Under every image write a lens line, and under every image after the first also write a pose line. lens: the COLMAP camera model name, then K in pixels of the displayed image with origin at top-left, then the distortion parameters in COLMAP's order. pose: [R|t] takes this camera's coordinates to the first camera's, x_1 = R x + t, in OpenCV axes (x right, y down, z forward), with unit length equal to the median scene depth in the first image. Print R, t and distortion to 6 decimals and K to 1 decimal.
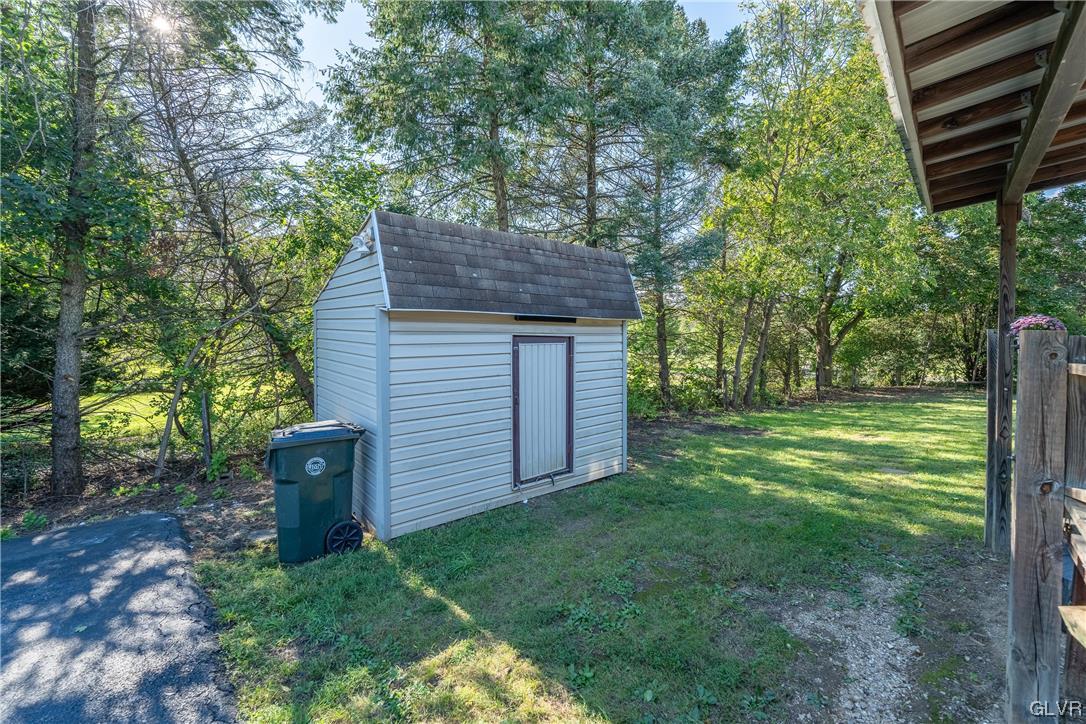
lens RADIAL K [[446.9, 0, 544.4], [0, 446.9, 353.7], [0, 0, 1]] dist [0.009125, -0.000177]
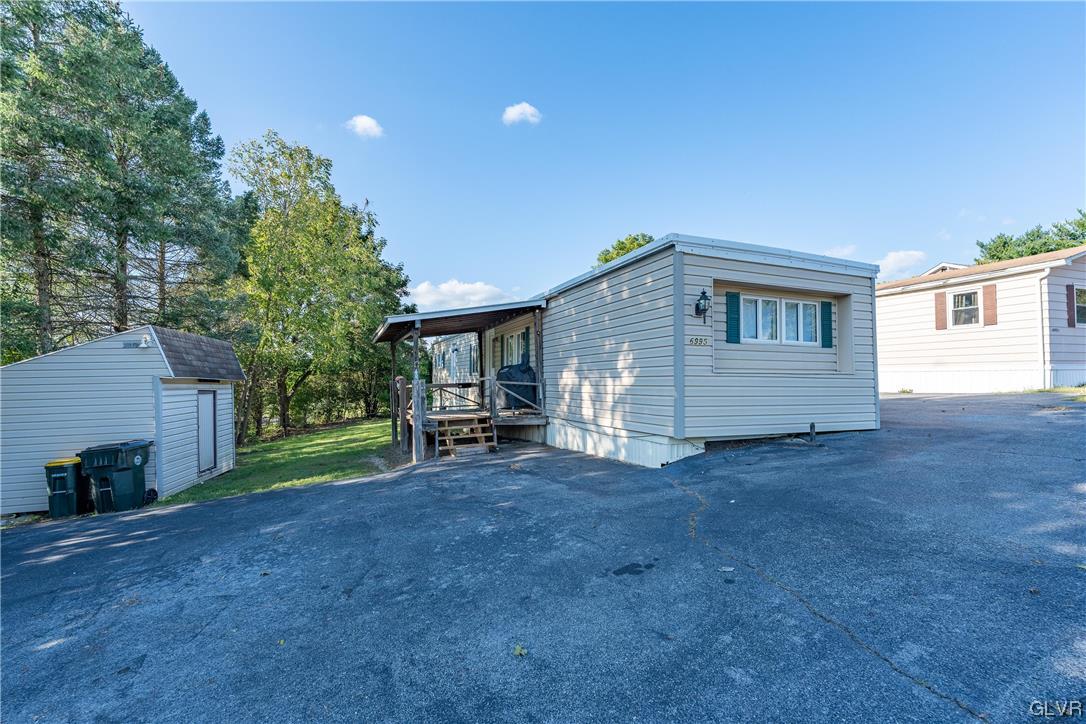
lens RADIAL K [[446.9, 0, 543.1], [0, 446.9, 365.8], [0, 0, 1]] dist [0.009125, -0.000177]
pose [[0.411672, 0.020149, 0.911109, -1.023947], [0.063273, 0.996711, -0.050632, 0.036815], [-0.909133, 0.078492, 0.409044, -0.916544]]
